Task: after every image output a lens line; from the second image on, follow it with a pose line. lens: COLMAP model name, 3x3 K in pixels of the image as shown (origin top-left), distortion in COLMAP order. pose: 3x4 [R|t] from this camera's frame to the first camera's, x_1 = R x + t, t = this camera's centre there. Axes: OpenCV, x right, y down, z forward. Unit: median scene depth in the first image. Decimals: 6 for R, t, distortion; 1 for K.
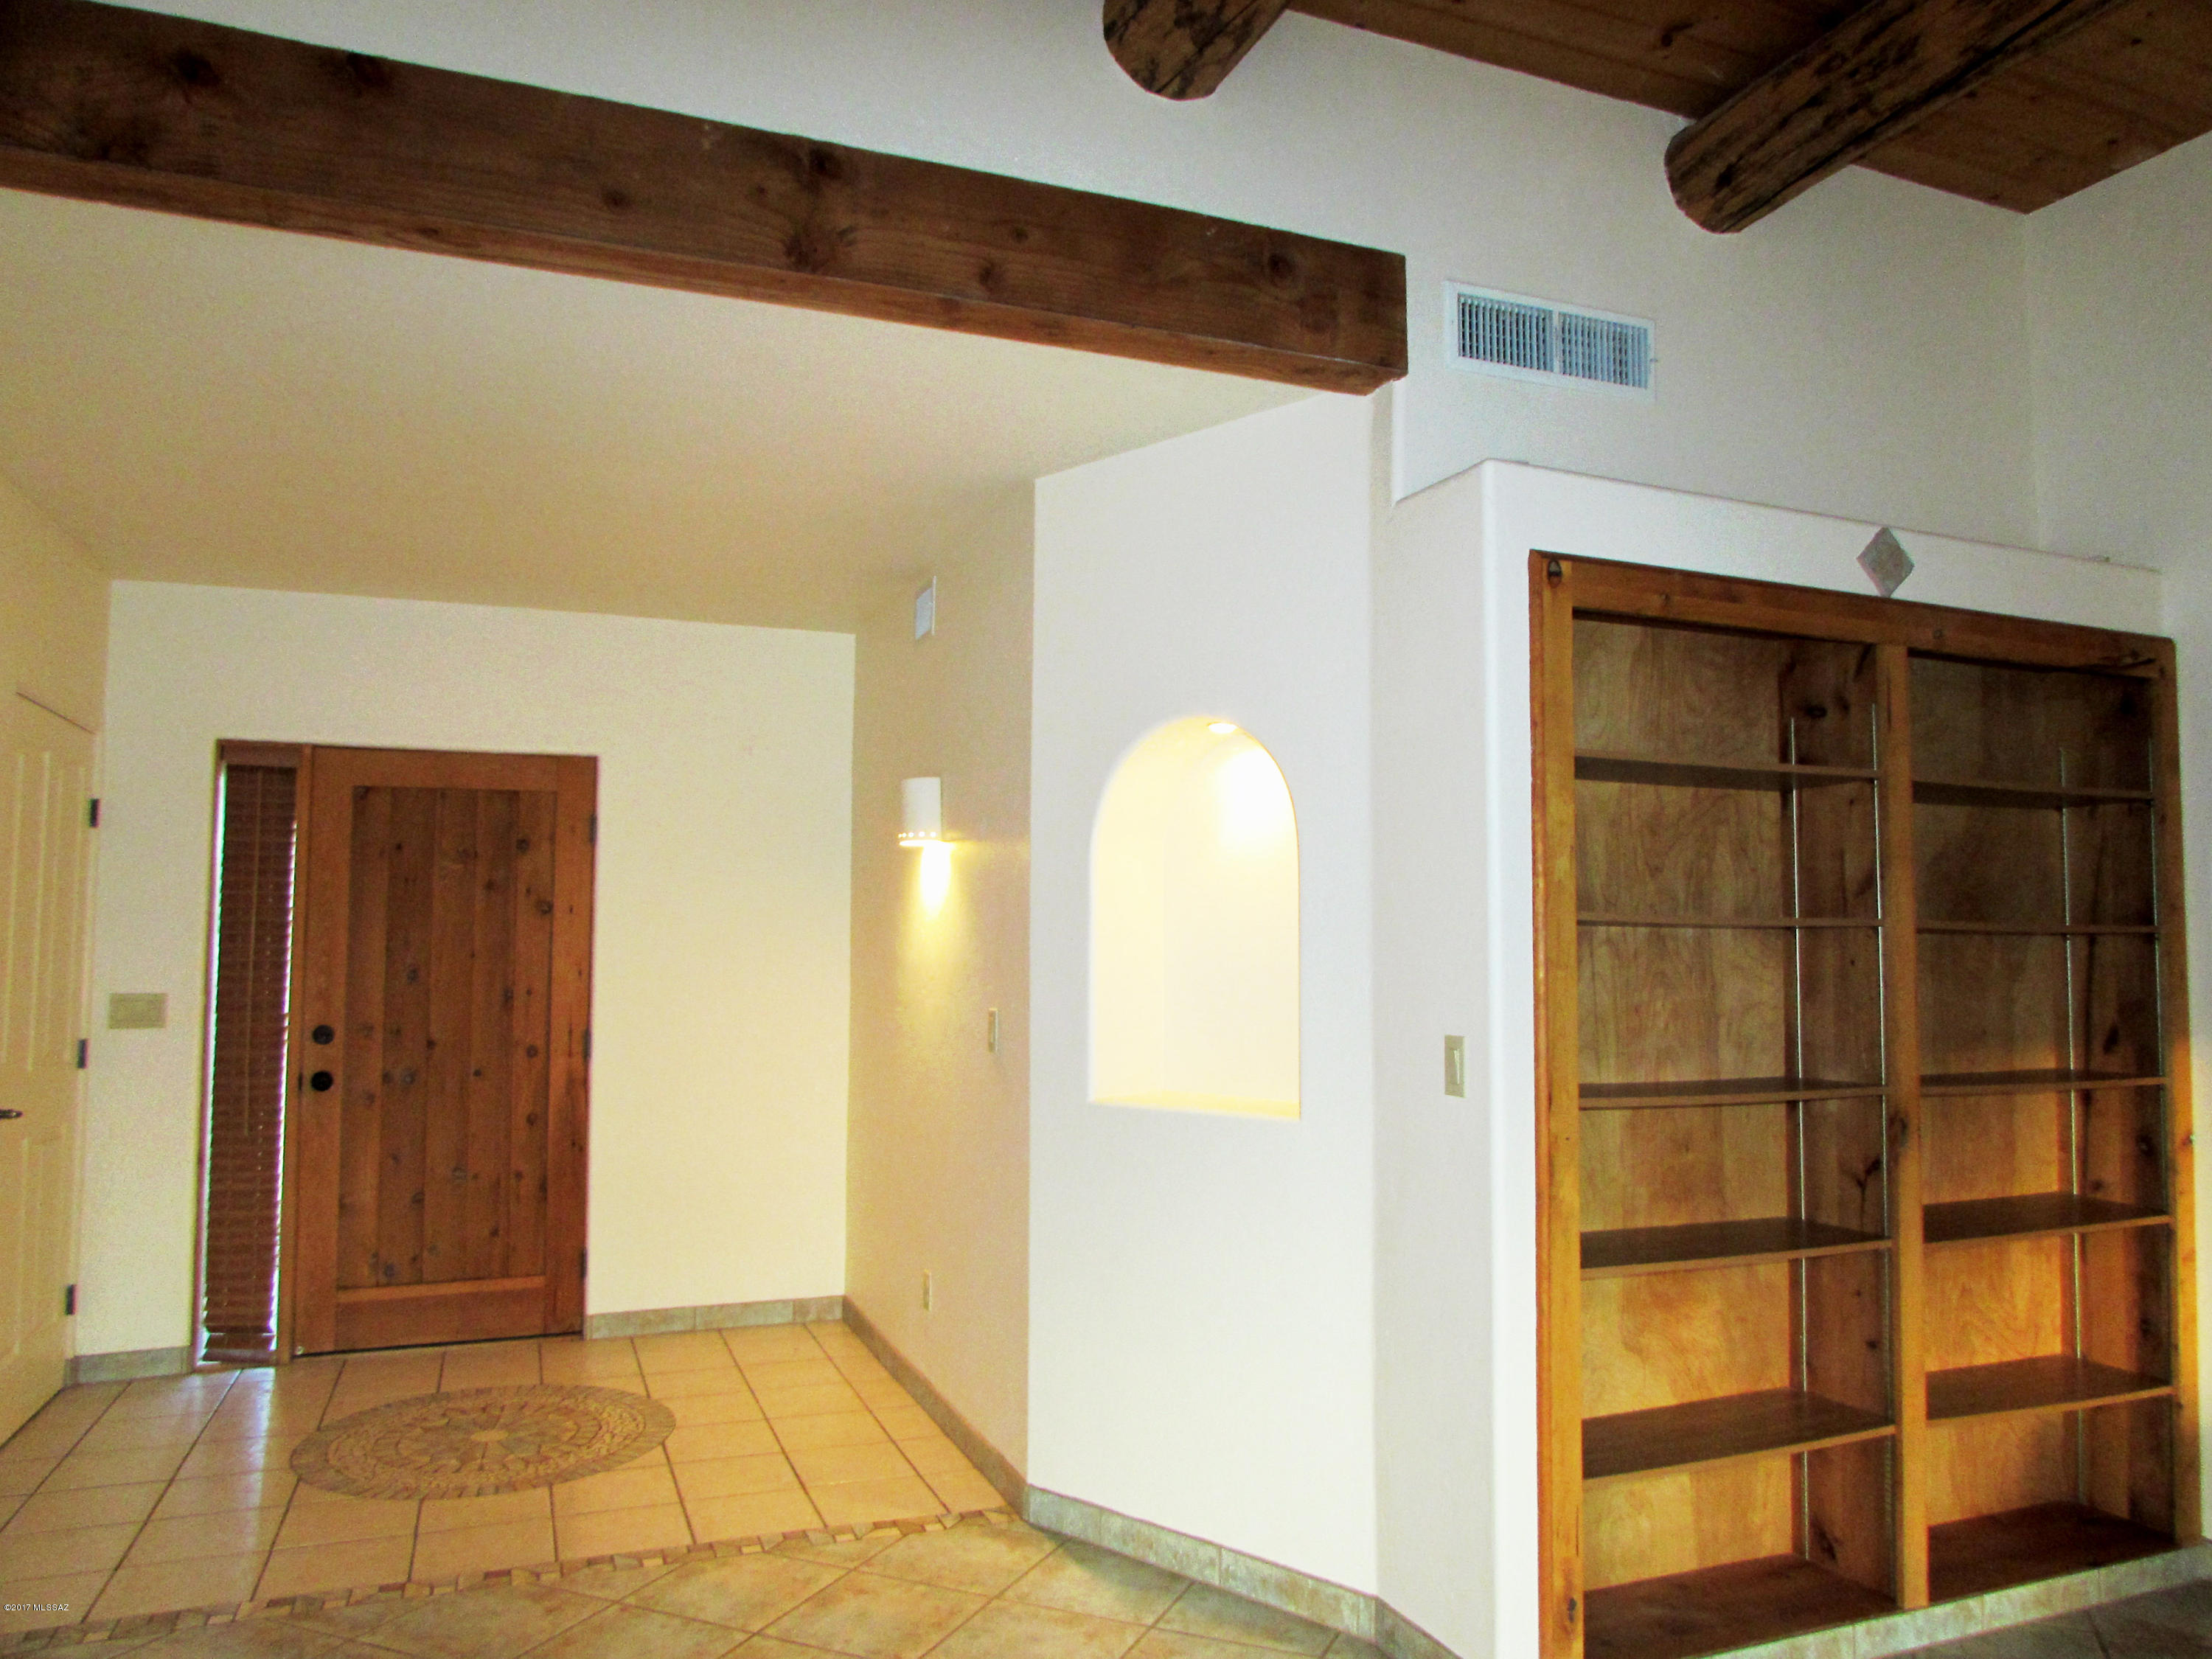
lens RADIAL K [[1576.9, 0, 1106.0], [0, 1576.9, 829.5], [0, 0, 1]] dist [-0.020638, -0.002642]
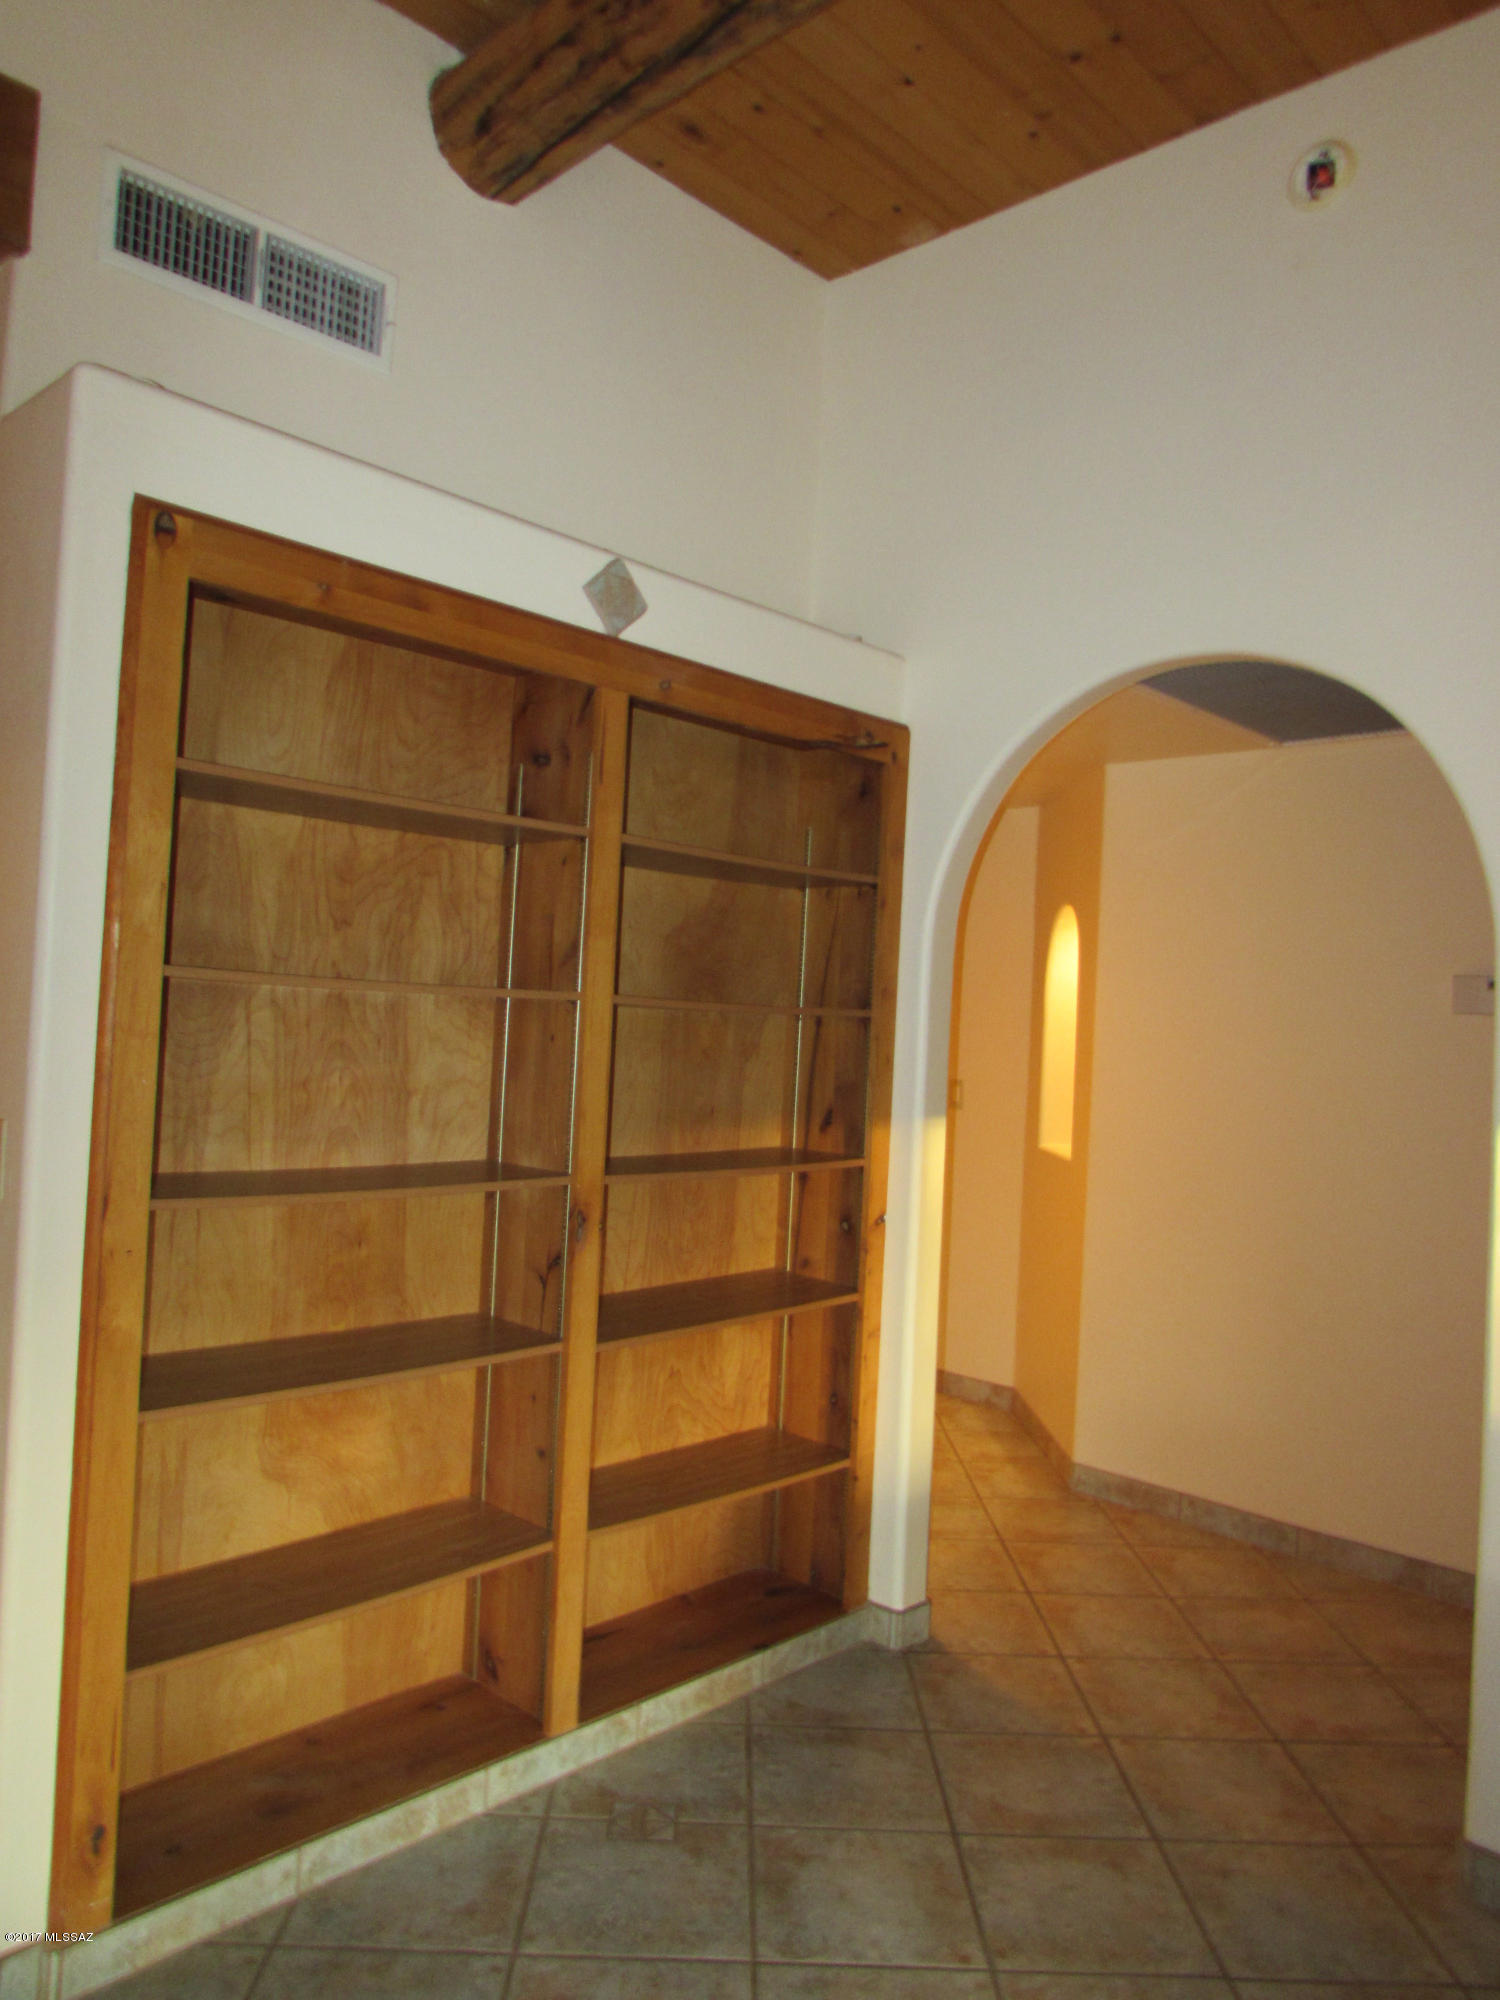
lens RADIAL K [[1436.8, 0, 747.5], [0, 1436.8, 966.7], [0, 0, 1]] dist [-0.007547, -0.000929]
pose [[0.913910, 0.051475, 0.402639, 0.235319], [-0.074917, 0.996276, 0.042678, -0.000187], [-0.398943, -0.069169, 0.914363, 0.193010]]
